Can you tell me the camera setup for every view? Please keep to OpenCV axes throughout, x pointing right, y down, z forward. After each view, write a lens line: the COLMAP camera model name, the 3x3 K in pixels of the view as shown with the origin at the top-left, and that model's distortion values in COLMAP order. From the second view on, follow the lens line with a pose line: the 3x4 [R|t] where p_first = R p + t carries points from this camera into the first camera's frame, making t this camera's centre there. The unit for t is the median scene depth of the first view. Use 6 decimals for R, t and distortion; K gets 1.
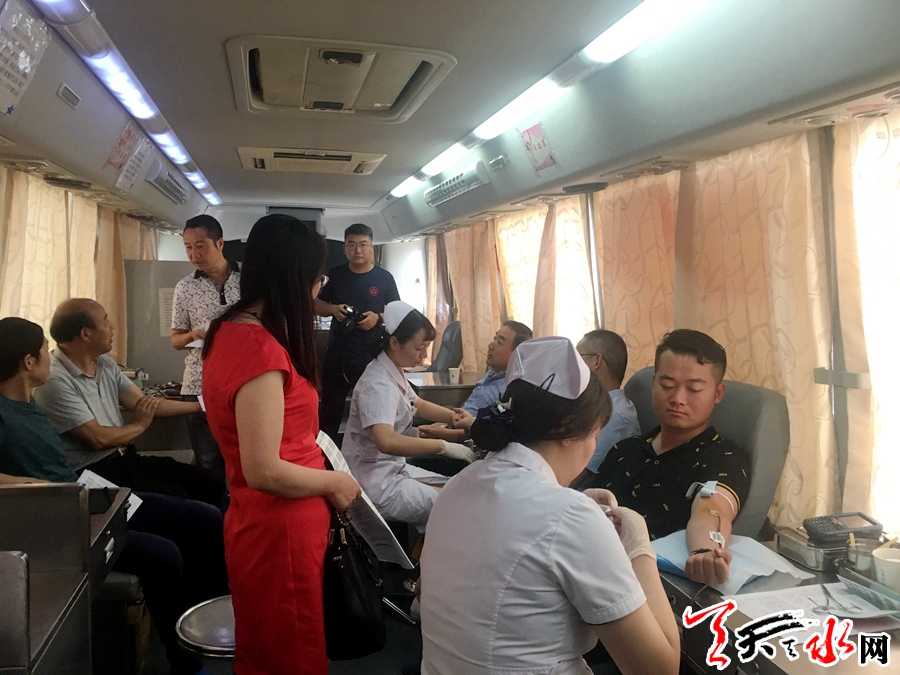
lens RADIAL K [[774.1, 0, 450.5], [0, 774.1, 340.9], [0, 0, 1]] dist [0.051403, 0.003523]
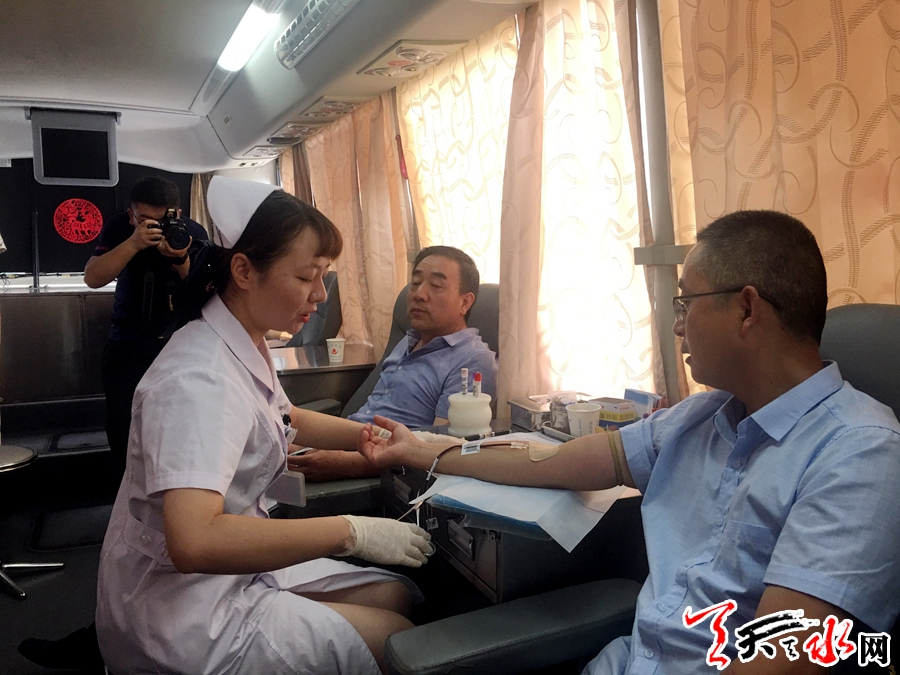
lens RADIAL K [[774.1, 0, 443.9], [0, 774.1, 329.2], [0, 0, 1]] dist [0.051403, 0.003523]
pose [[0.982317, -0.038947, 0.183131, -0.028406], [0.035656, 0.999139, 0.021230, 0.020834], [-0.183800, -0.014325, 0.982859, 0.440291]]
